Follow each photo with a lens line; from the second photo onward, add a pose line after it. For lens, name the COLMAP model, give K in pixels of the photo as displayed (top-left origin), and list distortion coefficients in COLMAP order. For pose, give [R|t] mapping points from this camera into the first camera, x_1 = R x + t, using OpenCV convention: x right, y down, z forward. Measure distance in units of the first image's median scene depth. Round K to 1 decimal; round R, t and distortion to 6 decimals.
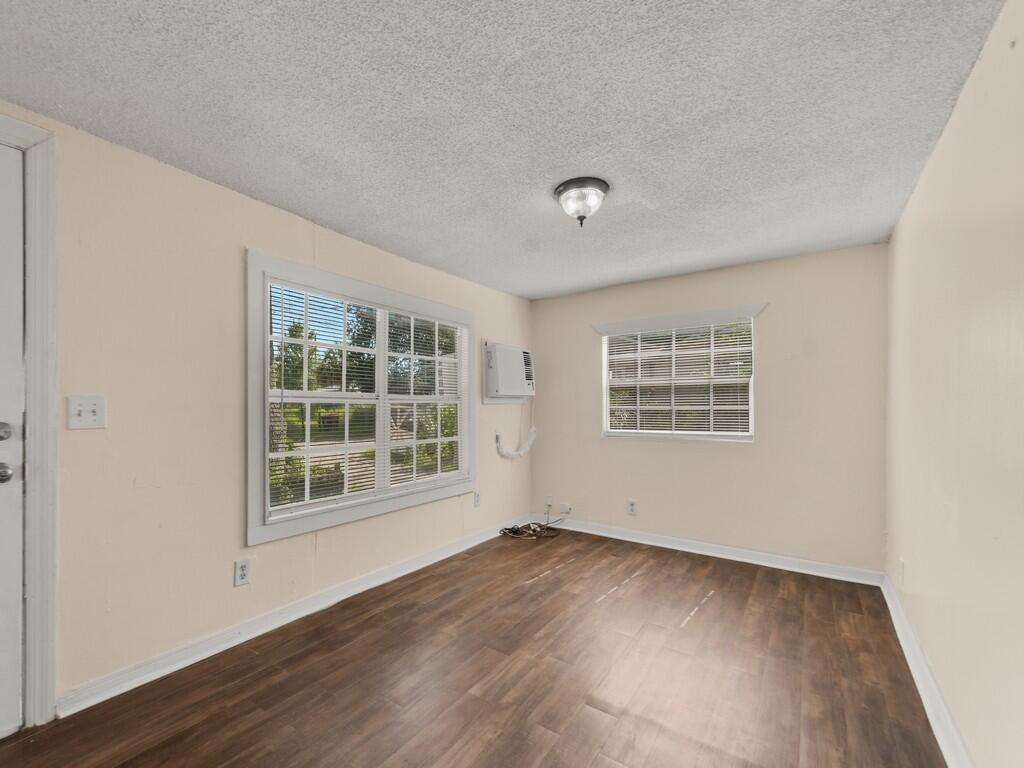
lens RADIAL K [[450.6, 0, 488.8], [0, 450.6, 405.4], [0, 0, 1]] dist [0.010052, -0.000937]
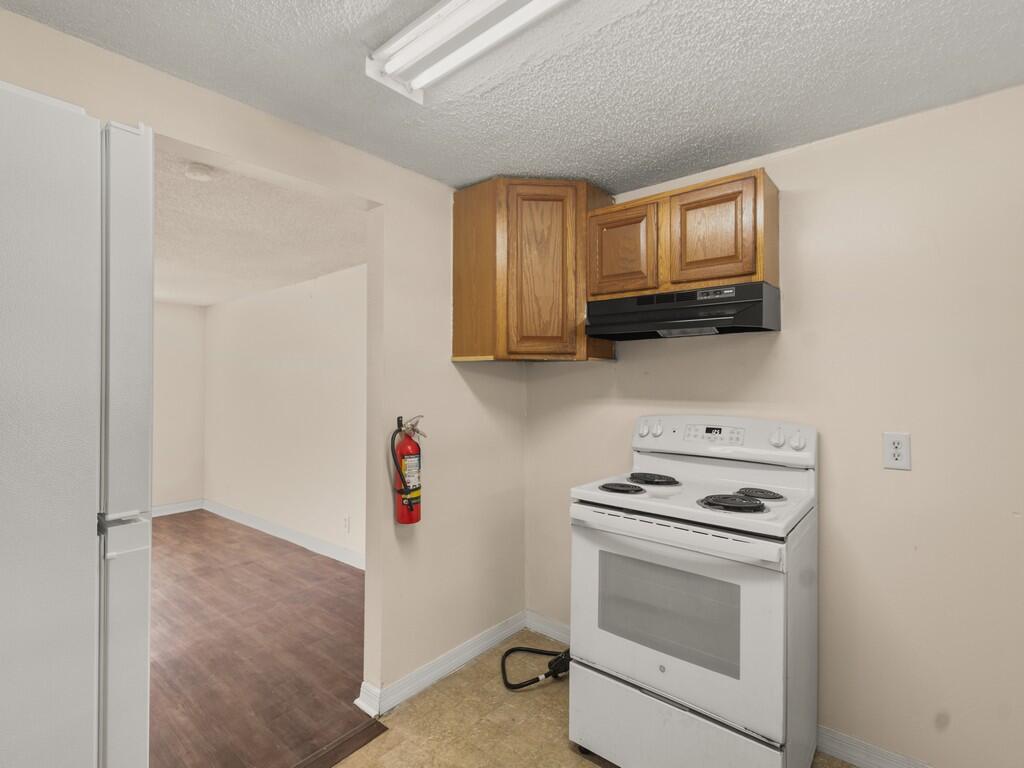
lens RADIAL K [[496.1, 0, 502.8], [0, 496.1, 380.1], [0, 0, 1]] dist [-0.000527, -0.000123]
pose [[0.071011, 0.009055, 0.997434, -0.862540], [0.010669, 0.999895, -0.009837, -0.047725], [-0.997418, 0.011341, 0.070907, -0.243822]]
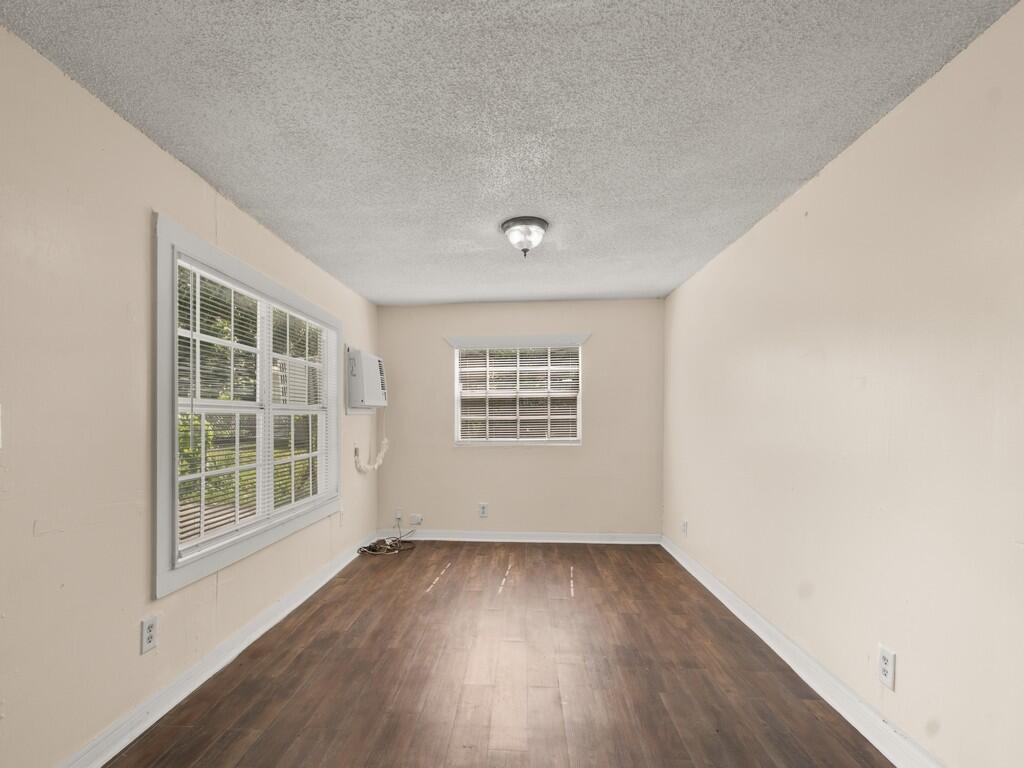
lens RADIAL K [[485.9, 0, 493.1], [0, 485.9, 421.2], [0, 0, 1]] dist [0.000559, -0.000353]
pose [[0.851793, -0.010058, 0.523782, -0.335969], [0.006130, 0.999939, 0.009234, 0.003062], [-0.523842, -0.004655, 0.851803, -0.003061]]
